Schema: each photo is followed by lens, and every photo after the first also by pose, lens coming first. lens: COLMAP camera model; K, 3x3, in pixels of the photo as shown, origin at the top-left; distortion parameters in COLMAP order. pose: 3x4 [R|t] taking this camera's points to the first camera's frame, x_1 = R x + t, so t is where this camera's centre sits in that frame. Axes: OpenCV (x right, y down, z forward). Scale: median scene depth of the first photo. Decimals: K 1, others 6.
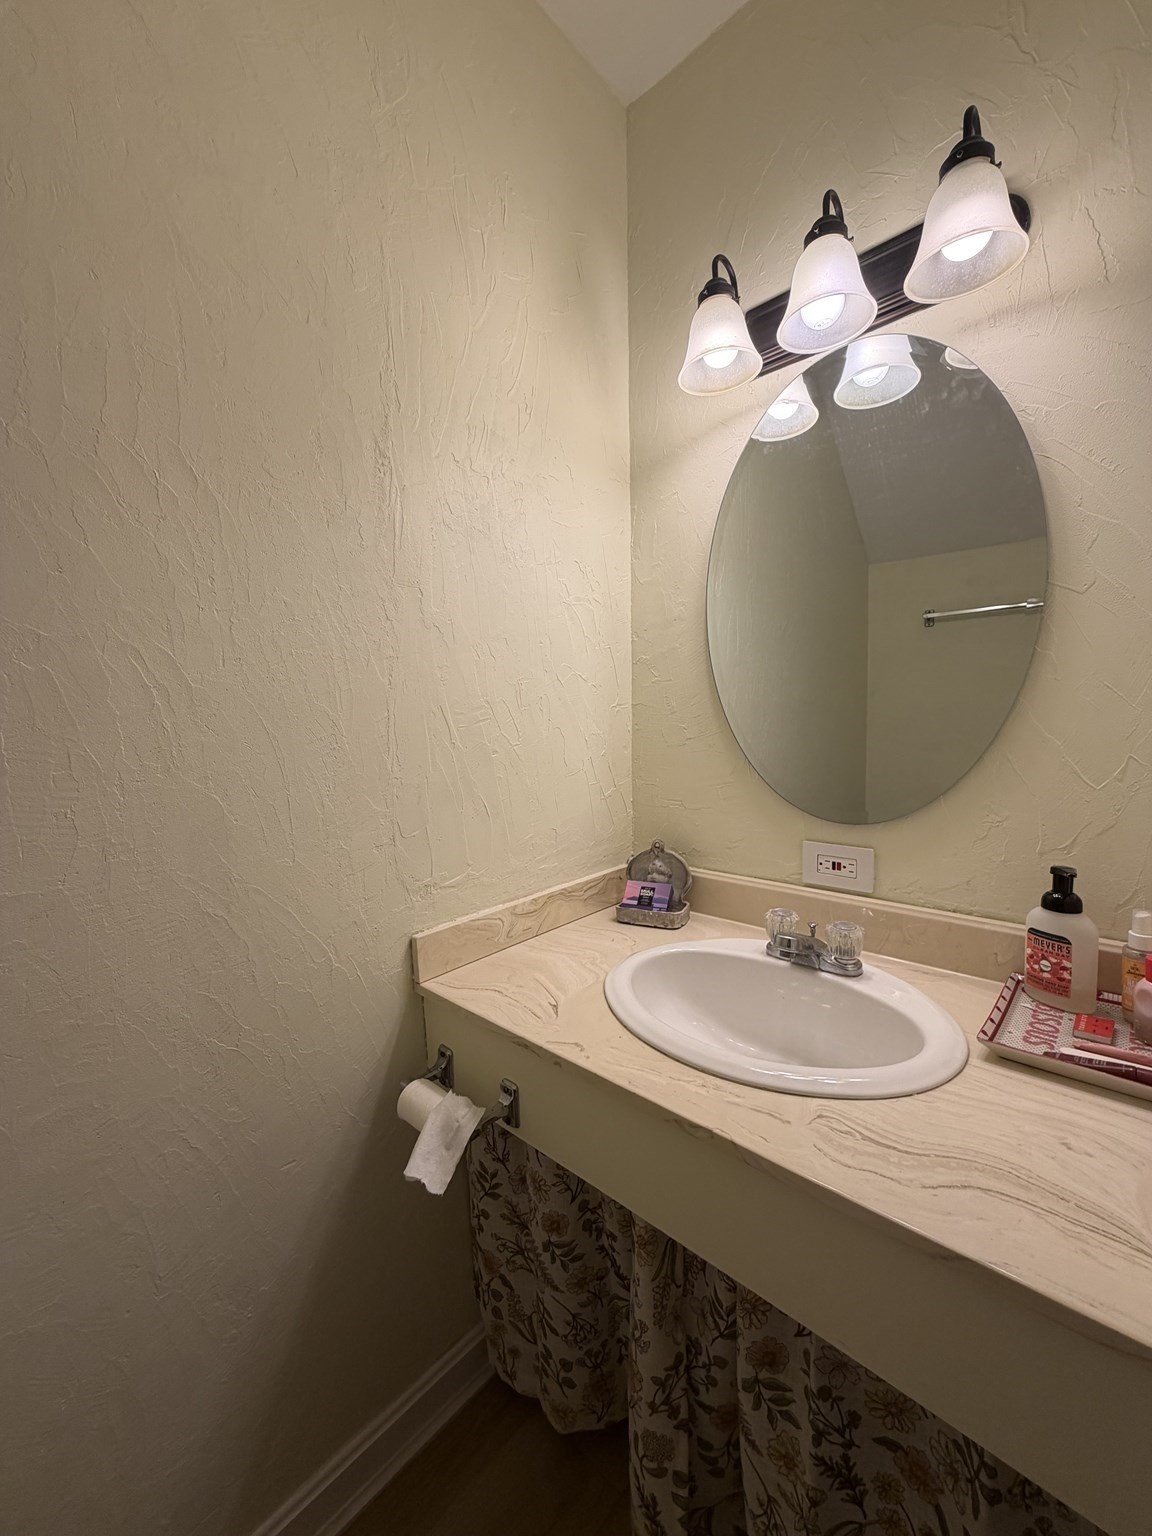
lens RADIAL K [[610.9, 0, 571.2], [0, 610.9, 768.3], [0, 0, 1]] dist [0.000565, -0.000023]
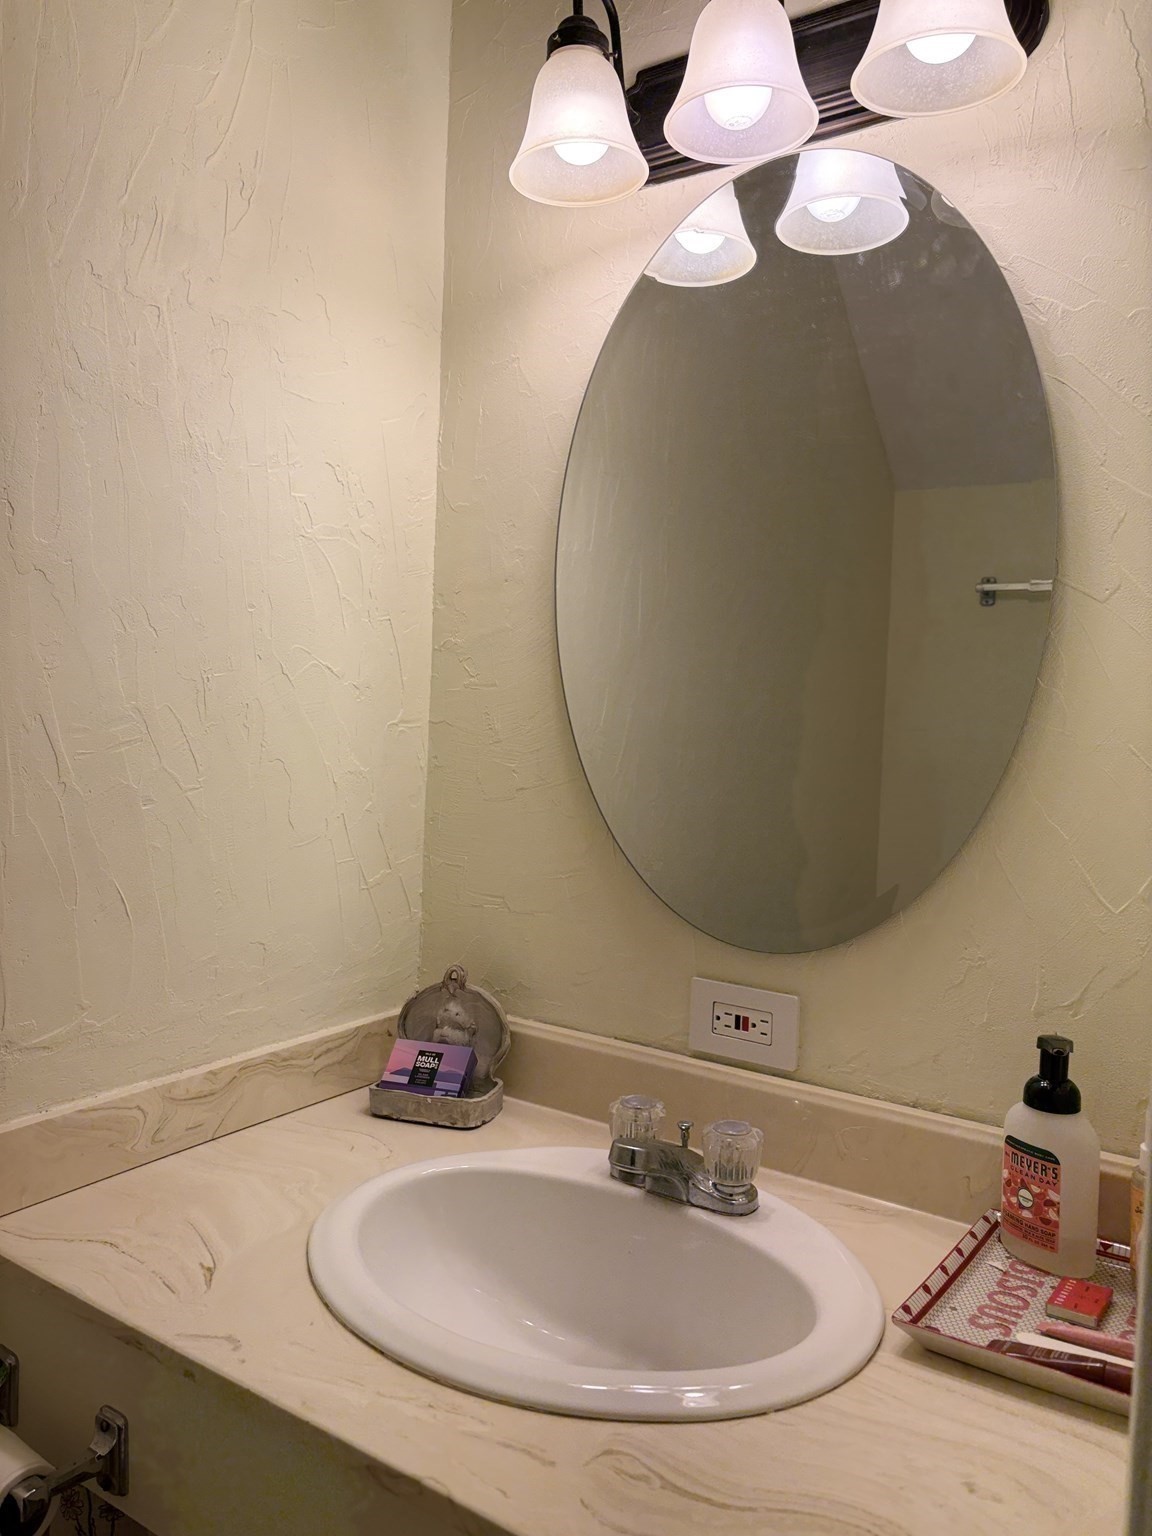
lens RADIAL K [[1160.4, 0, 565.1], [0, 1160.4, 774.5], [0, 0, 1]] dist [0.054795, -0.056765]
pose [[0.989477, 0.051315, 0.135285, 0.115722], [-0.047015, 0.998288, -0.034791, -0.035249], [-0.136839, 0.028064, 0.990196, -0.102993]]
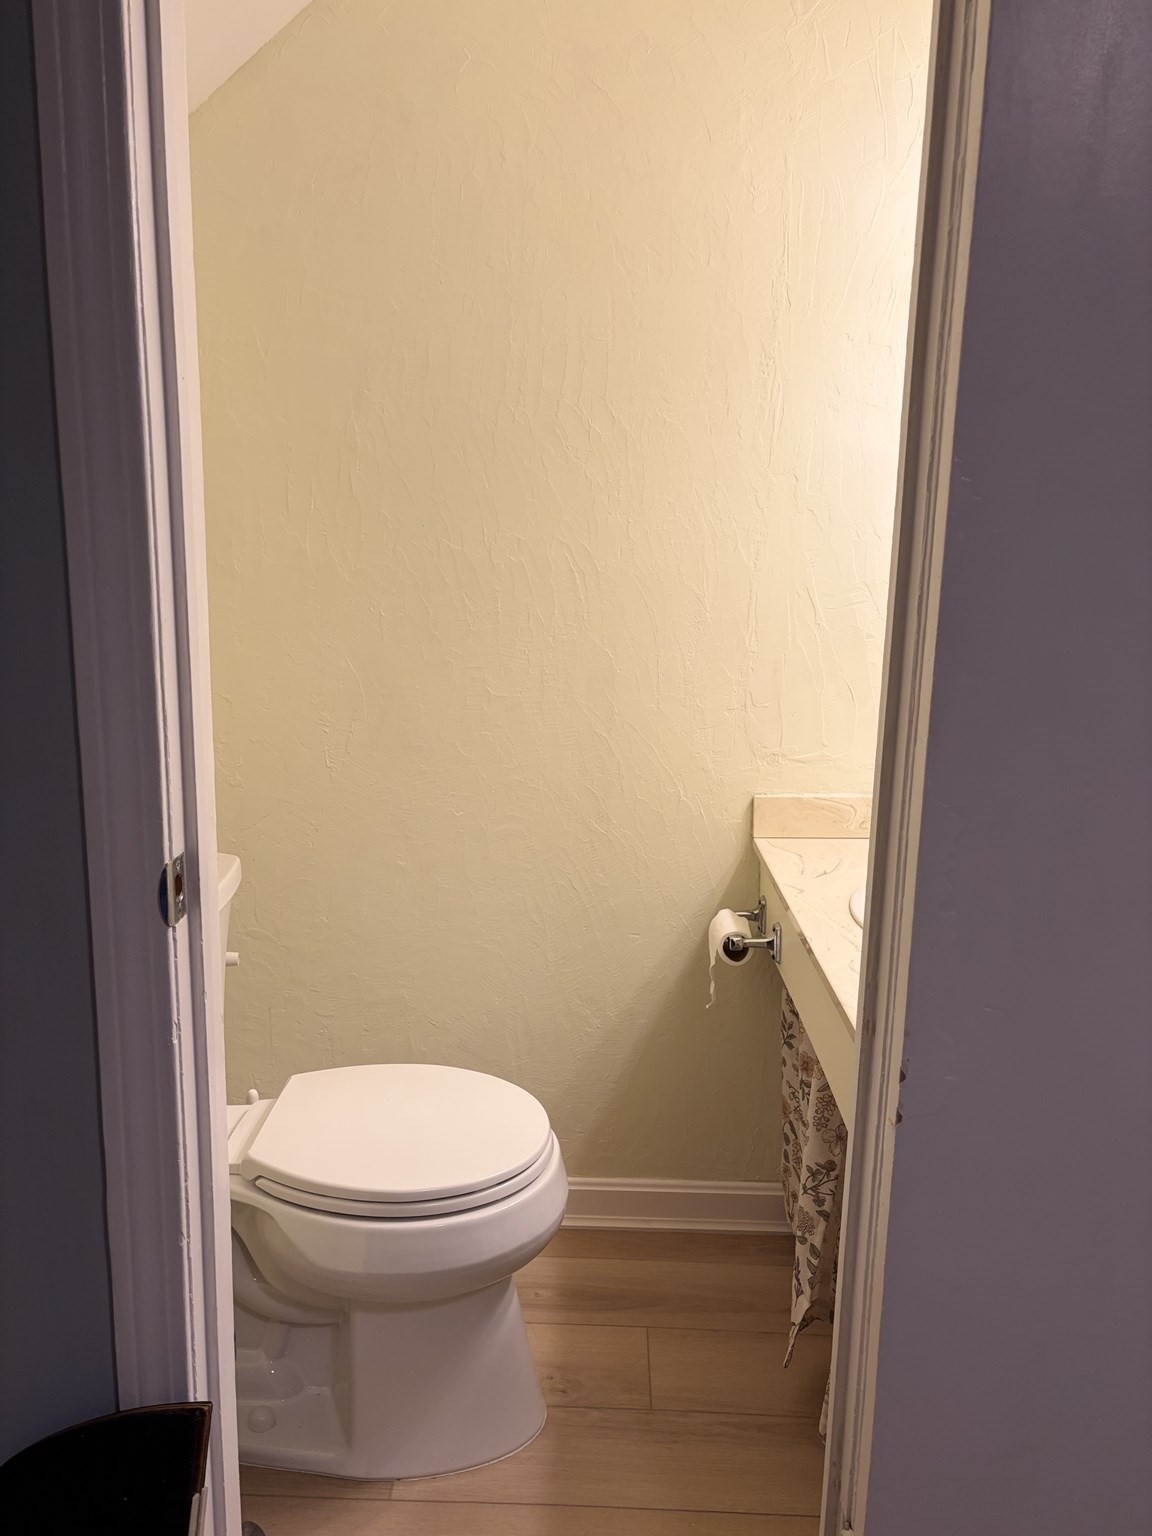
lens RADIAL K [[1160.4, 0, 572.8], [0, 1160.4, 779.7], [0, 0, 1]] dist [0.054795, -0.056765]
pose [[0.663043, 0.177914, -0.727132, 1.069515], [-0.088490, 0.983164, 0.159869, -0.063857], [0.743333, -0.041656, 0.667623, -0.668293]]
